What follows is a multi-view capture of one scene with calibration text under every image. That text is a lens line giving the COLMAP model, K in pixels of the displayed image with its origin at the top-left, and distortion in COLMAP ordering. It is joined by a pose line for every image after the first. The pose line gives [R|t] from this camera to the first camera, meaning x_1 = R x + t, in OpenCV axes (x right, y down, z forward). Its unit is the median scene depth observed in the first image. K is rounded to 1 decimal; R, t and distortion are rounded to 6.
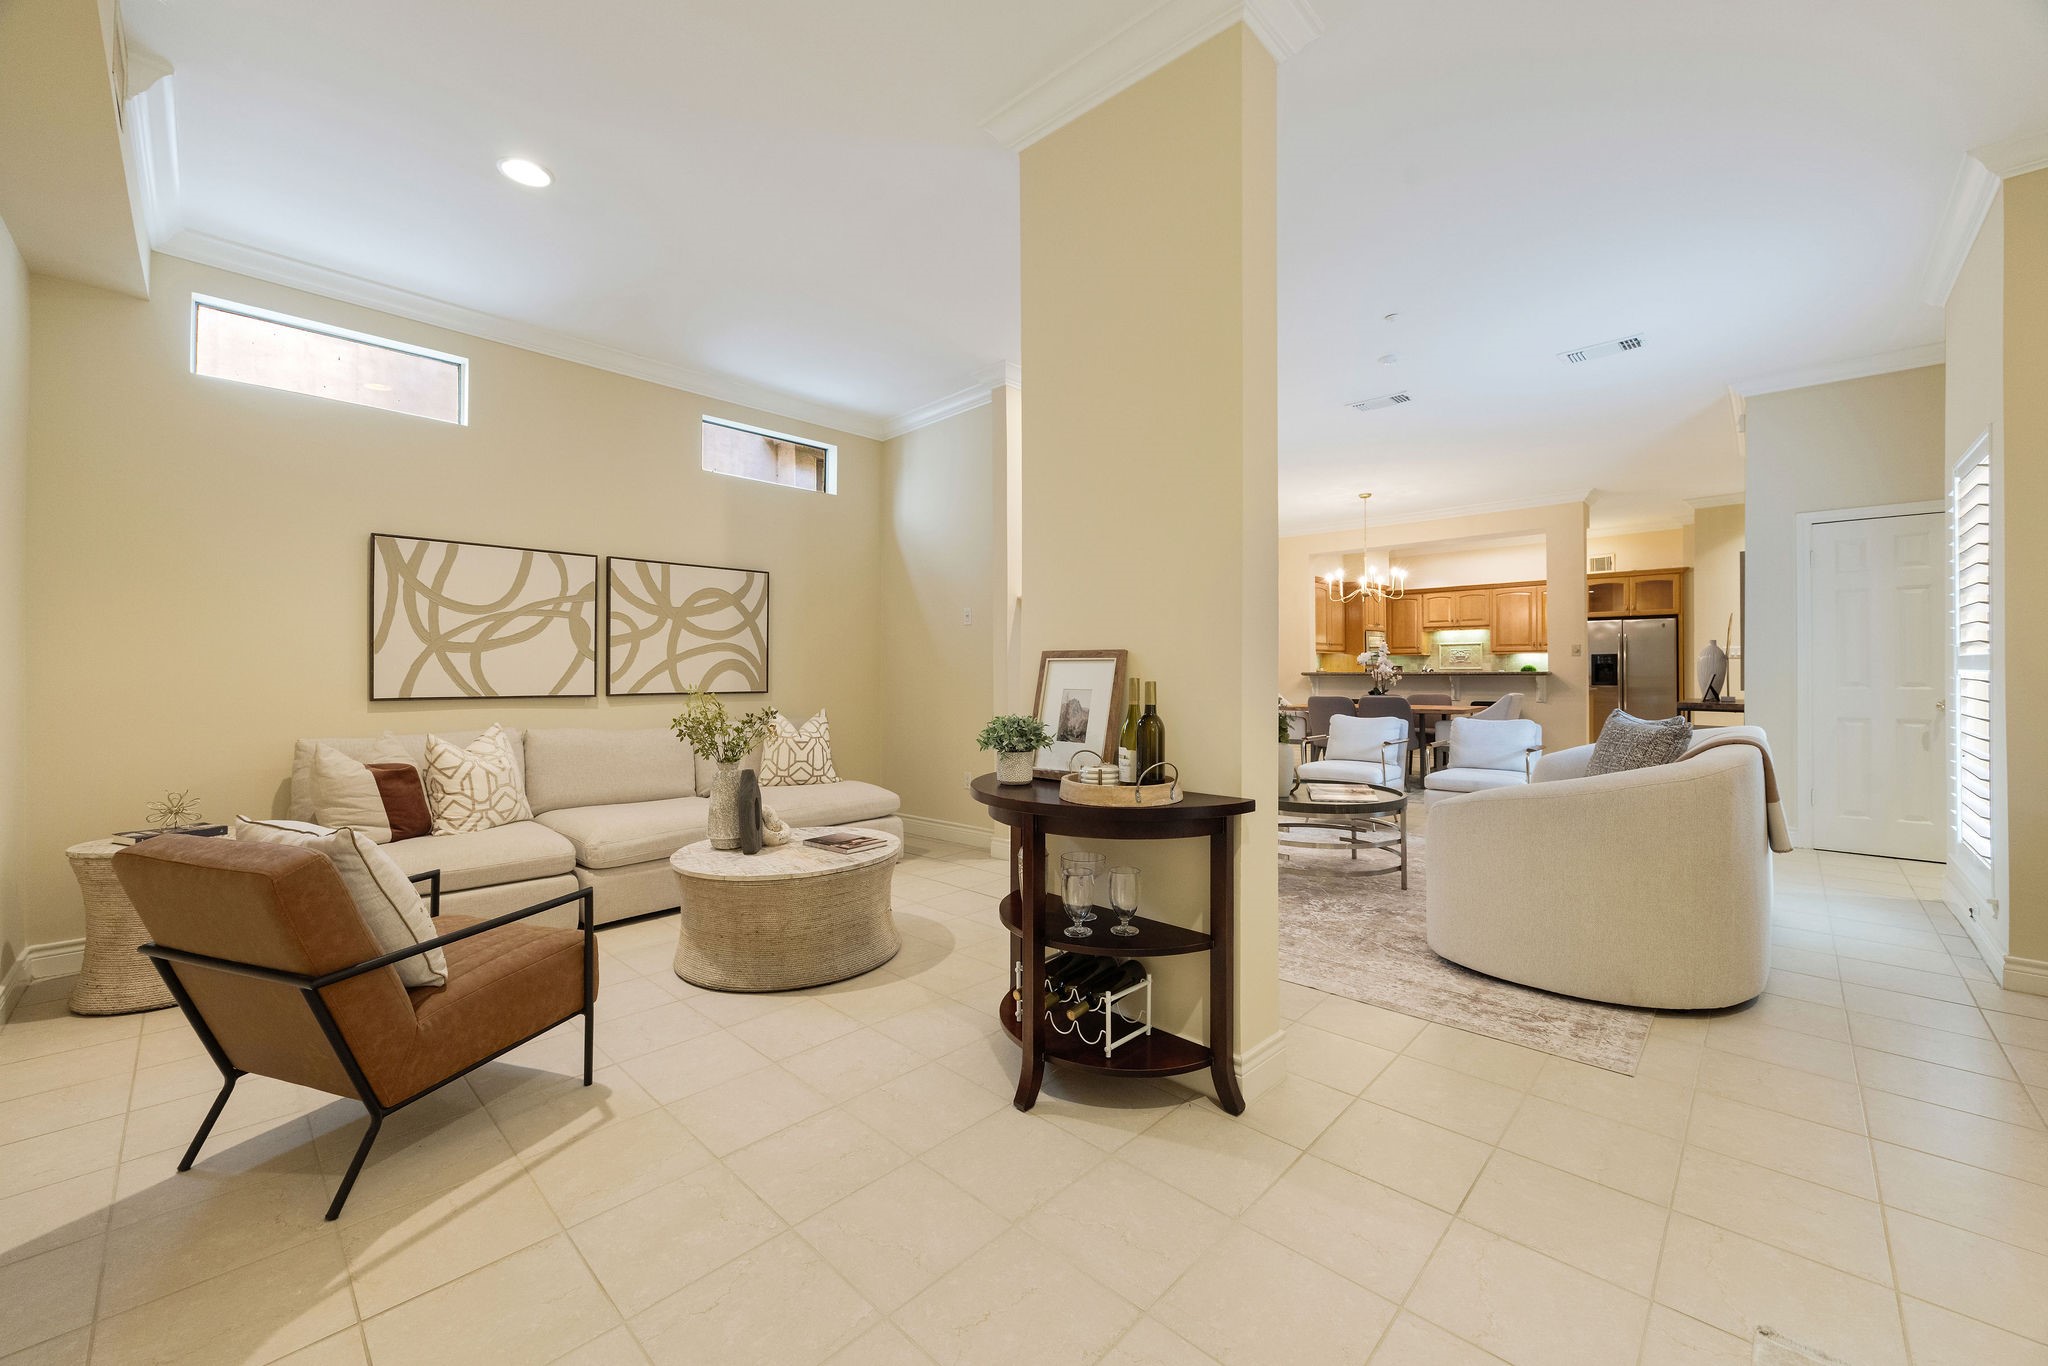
lens RADIAL K [[811.5, 0, 1025.5], [0, 811.5, 669.7], [0, 0, 1]] dist [-0.001716, -0.000051]
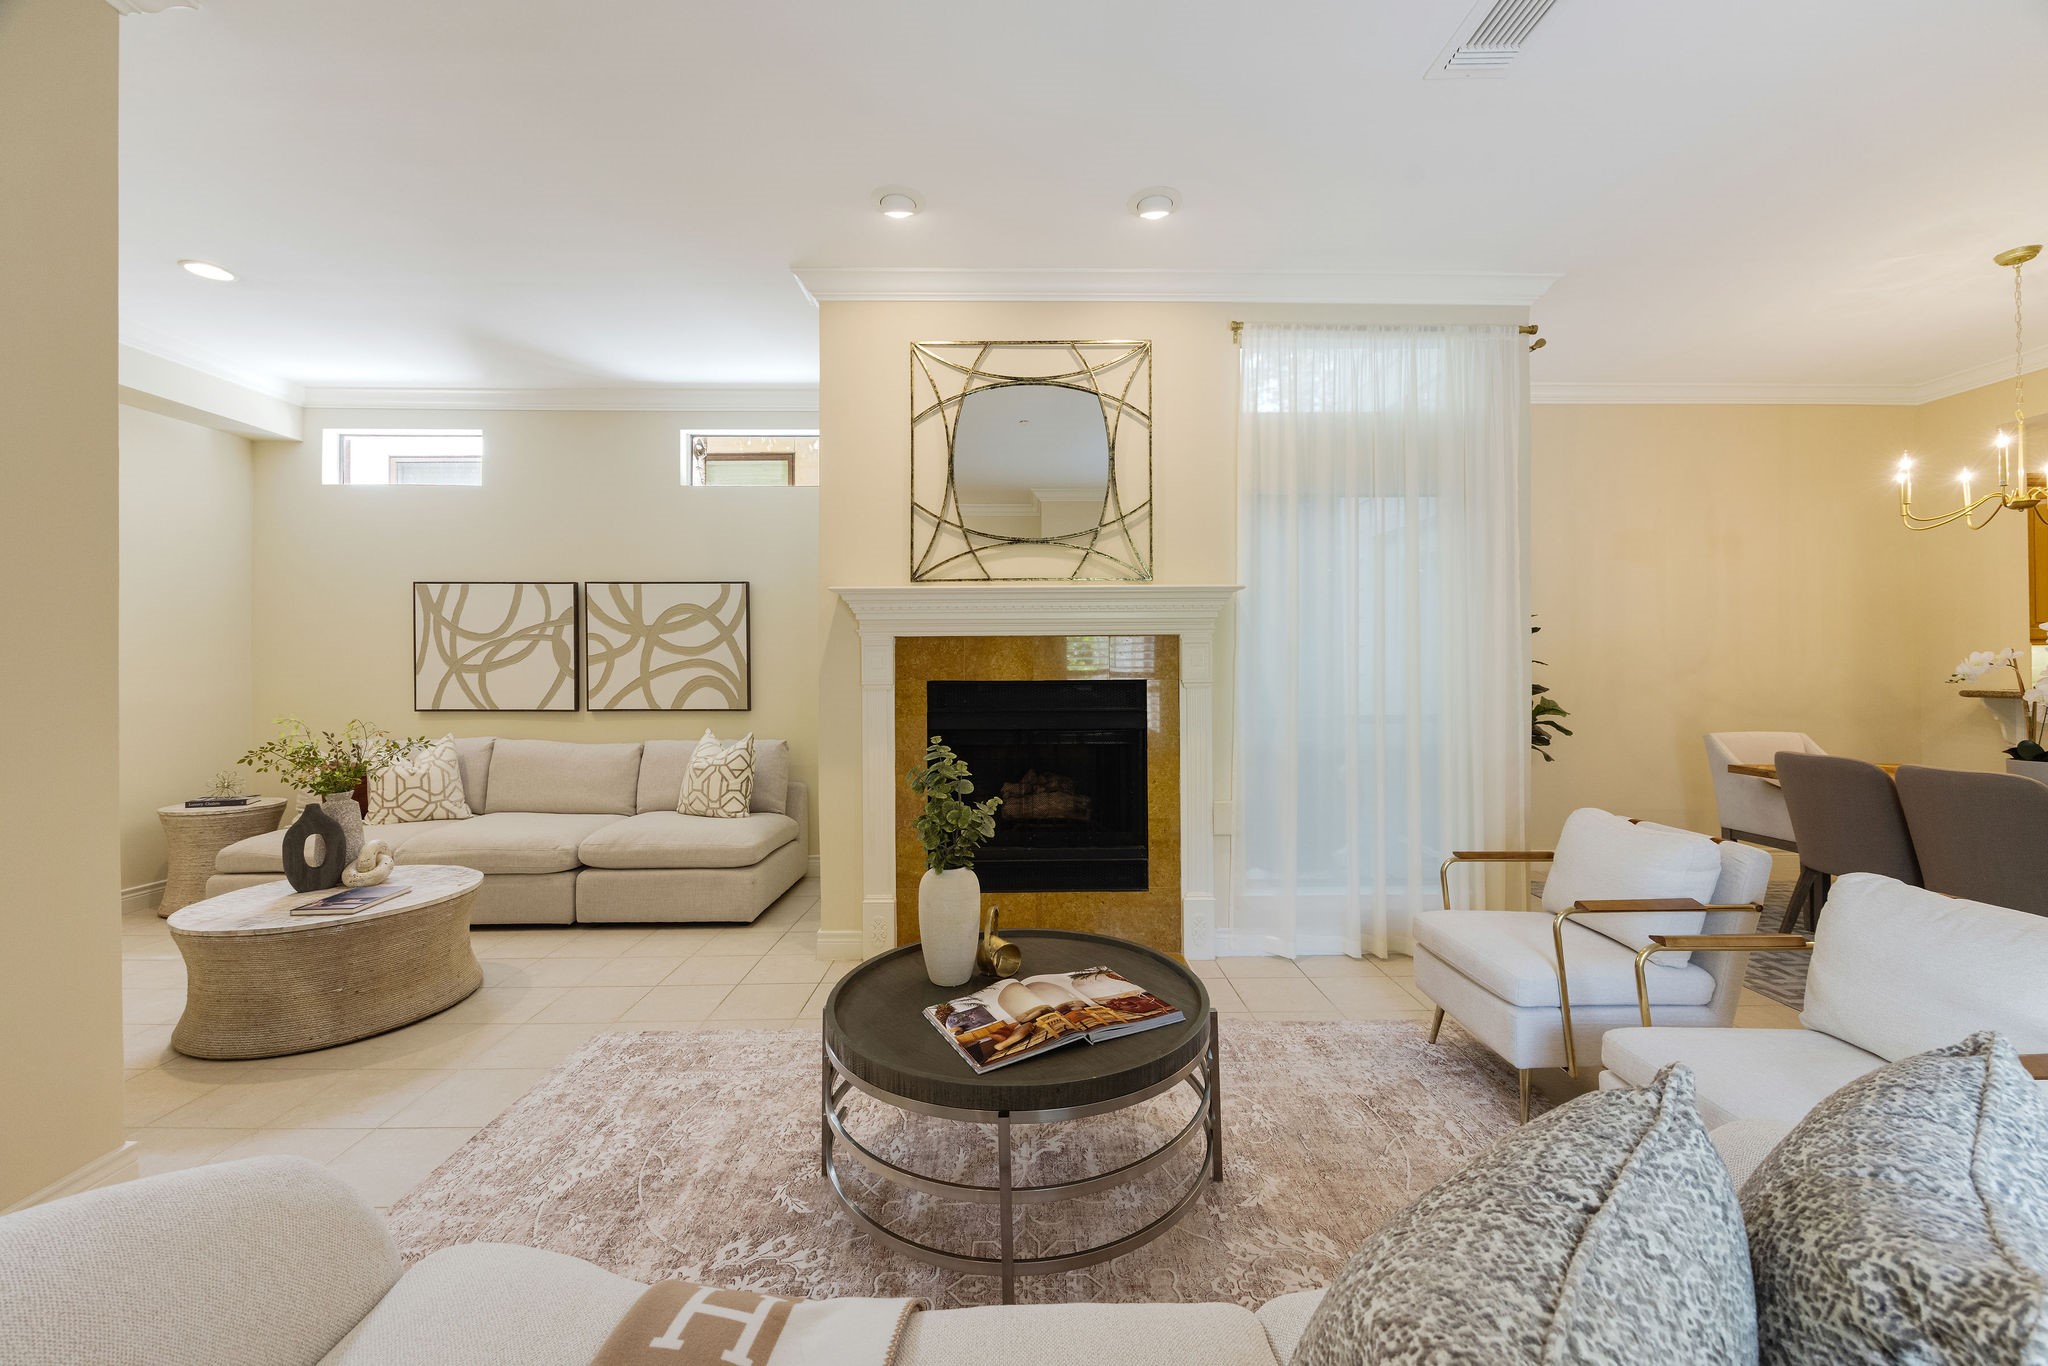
lens RADIAL K [[811.5, 0, 1033.9], [0, 811.5, 664.1], [0, 0, 1]] dist [-0.001716, -0.000051]
pose [[0.687913, -0.001064, -0.725792, 0.643951], [0.003032, 0.999994, 0.001407, -0.028305], [0.725787, -0.003169, 0.687912, 0.654876]]
